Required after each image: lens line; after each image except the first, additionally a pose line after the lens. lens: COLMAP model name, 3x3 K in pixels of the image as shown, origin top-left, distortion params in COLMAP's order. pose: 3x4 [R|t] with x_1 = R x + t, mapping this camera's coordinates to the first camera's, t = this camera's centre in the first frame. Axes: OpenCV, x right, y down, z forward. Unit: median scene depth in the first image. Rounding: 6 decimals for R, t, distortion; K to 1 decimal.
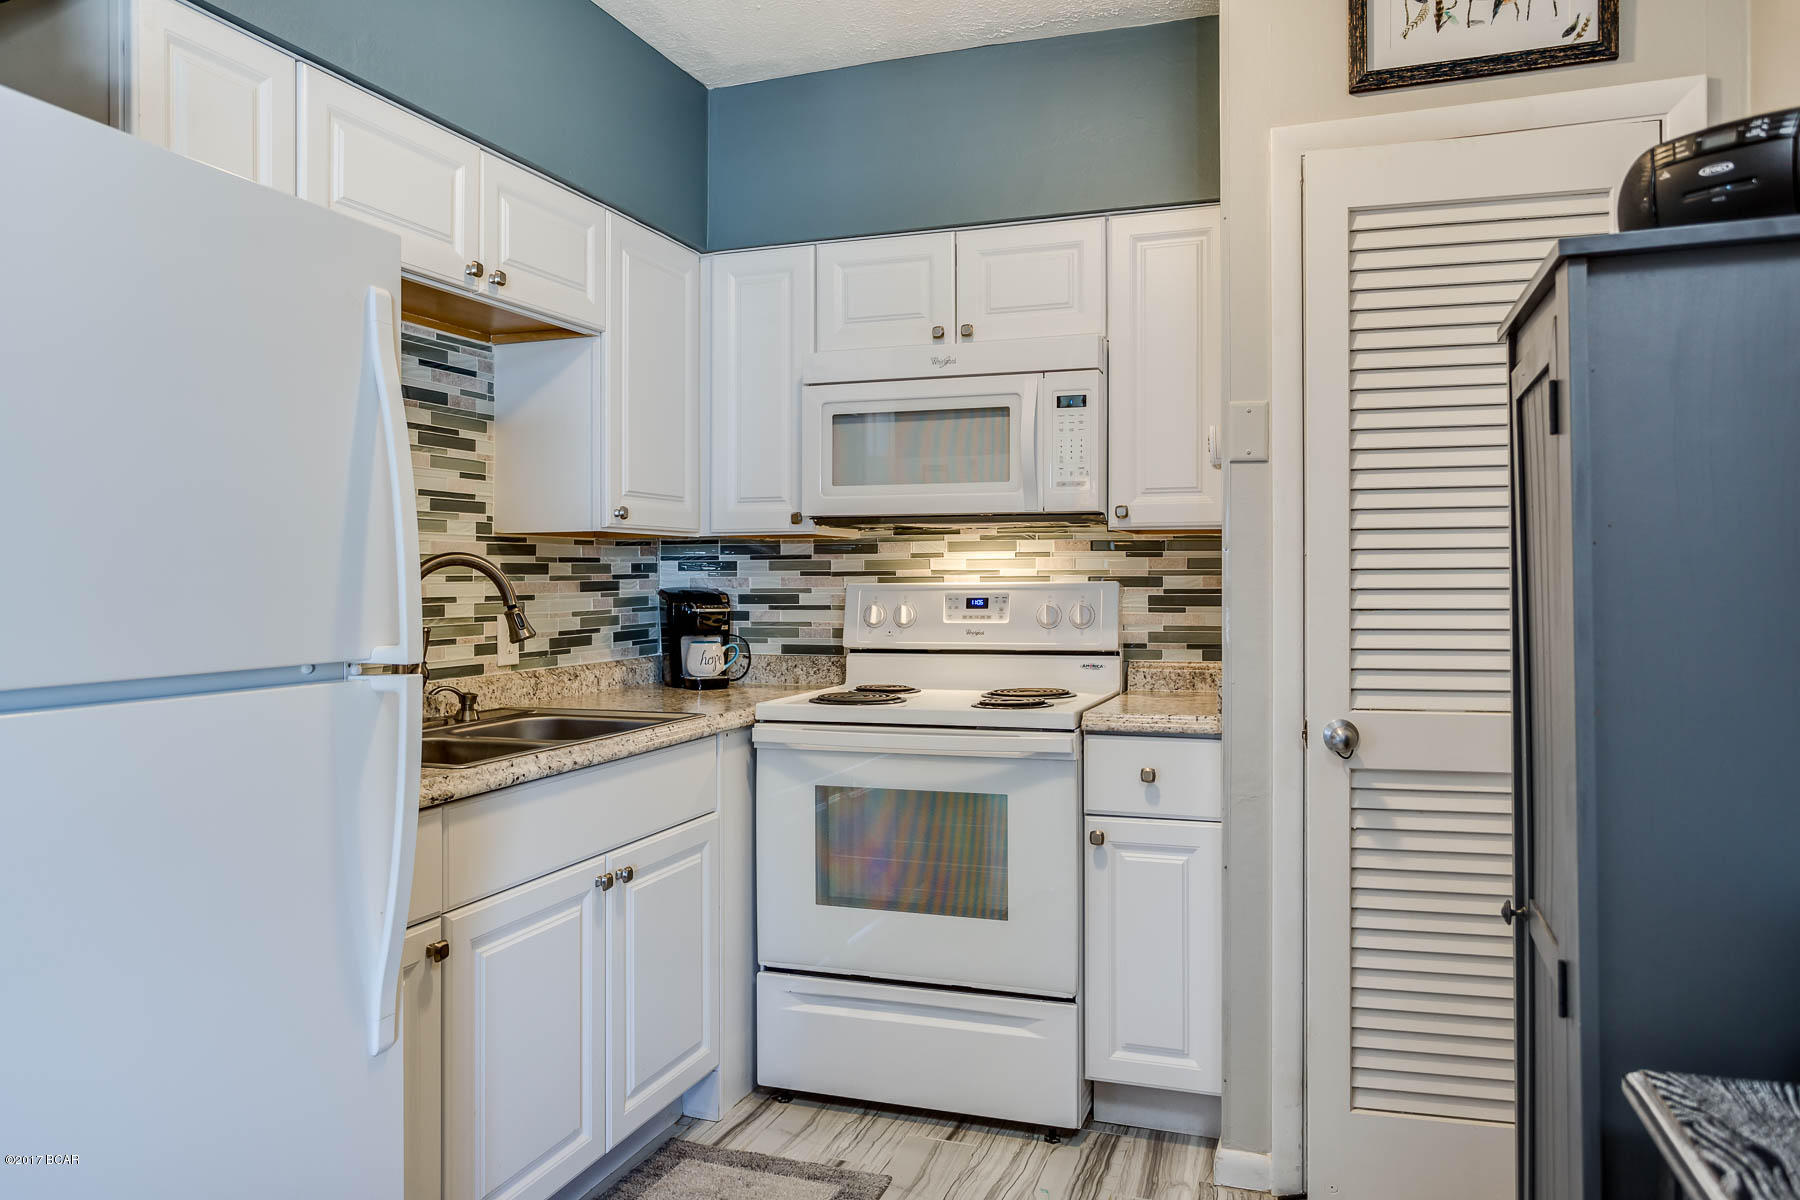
lens RADIAL K [[1341.7, 0, 903.4], [0, 1341.7, 599.5], [0, 0, 1]] dist [-0.008109, 0.012334]
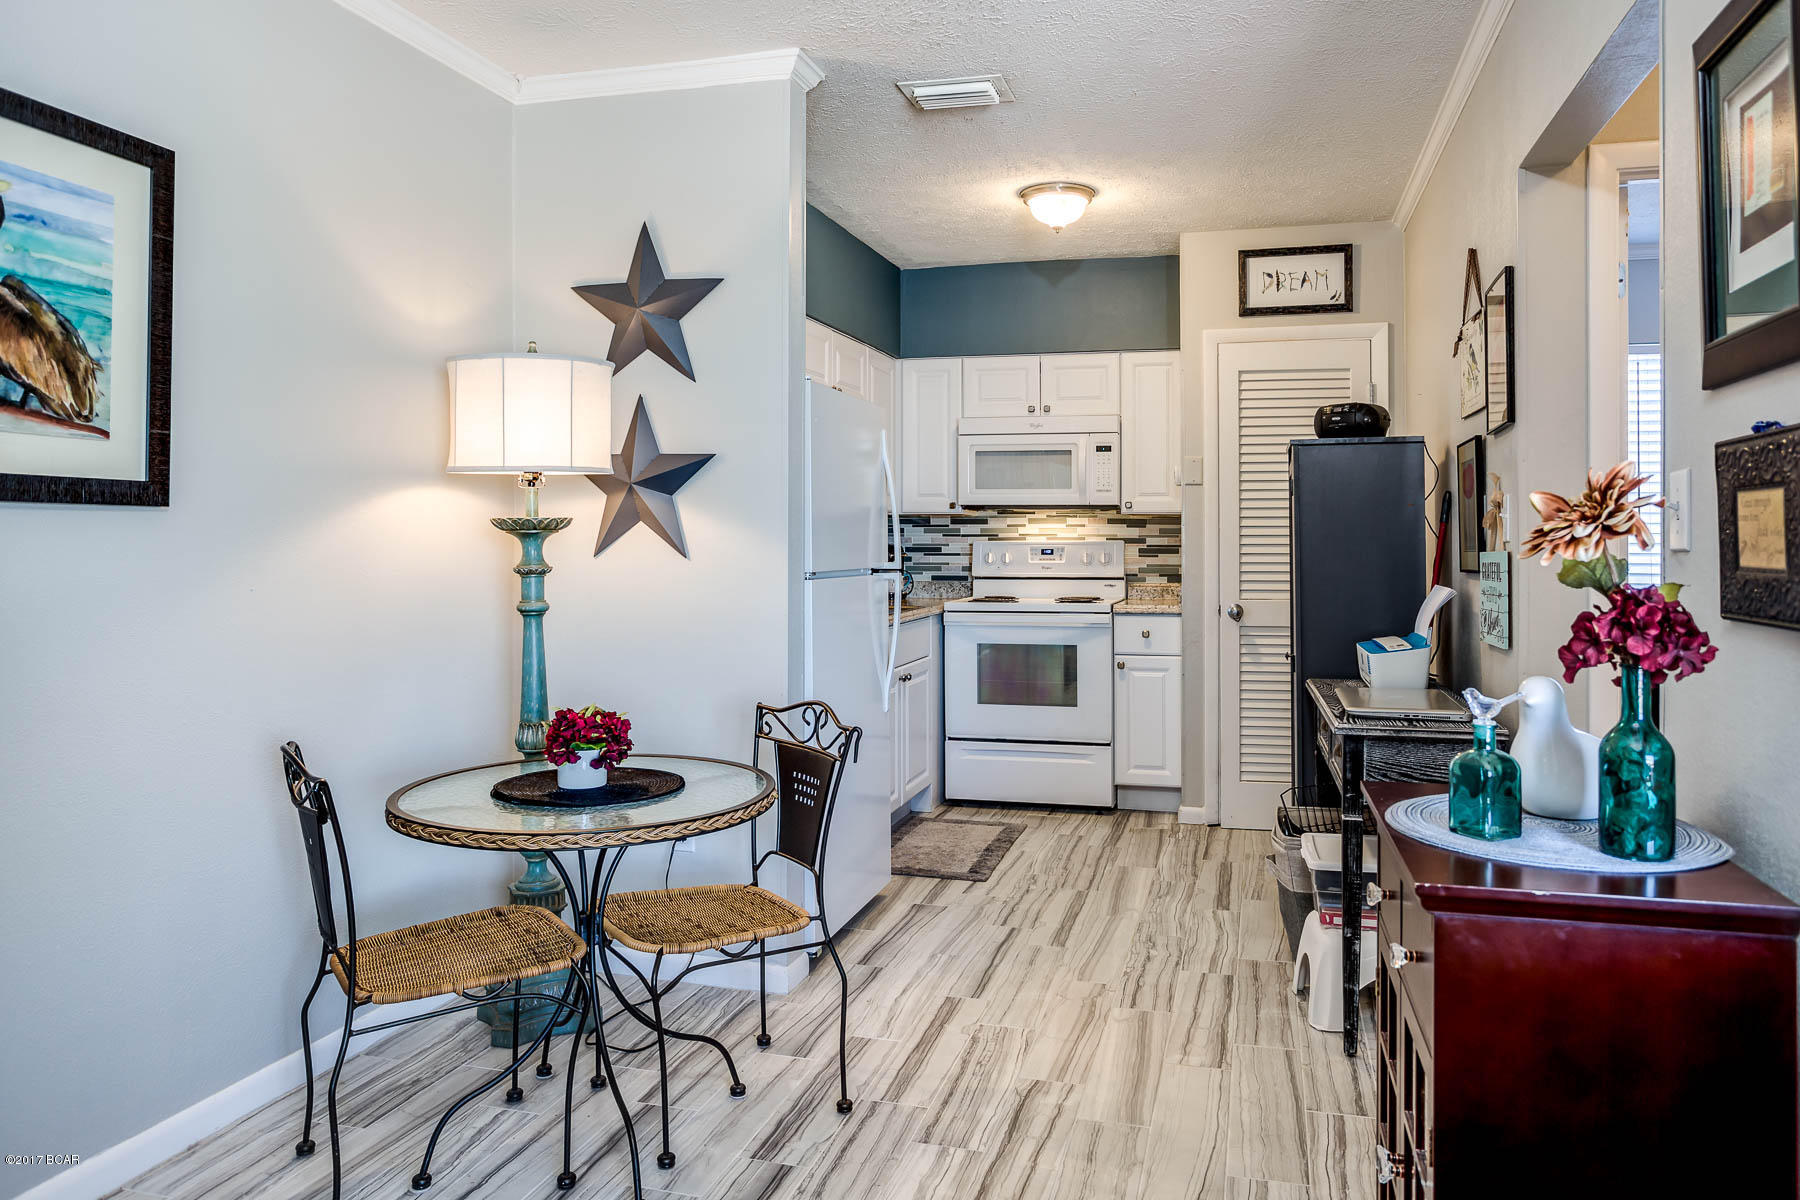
lens RADIAL K [[1203.3, 0, 989.3], [0, 1203.3, 520.1], [0, 0, 1]] dist [-0.012411, 0.010032]
pose [[0.995194, 0.007045, 0.097670, -0.210237], [-0.004042, 0.999514, -0.030905, 0.011627], [-0.097841, 0.030362, 0.994739, -0.724421]]
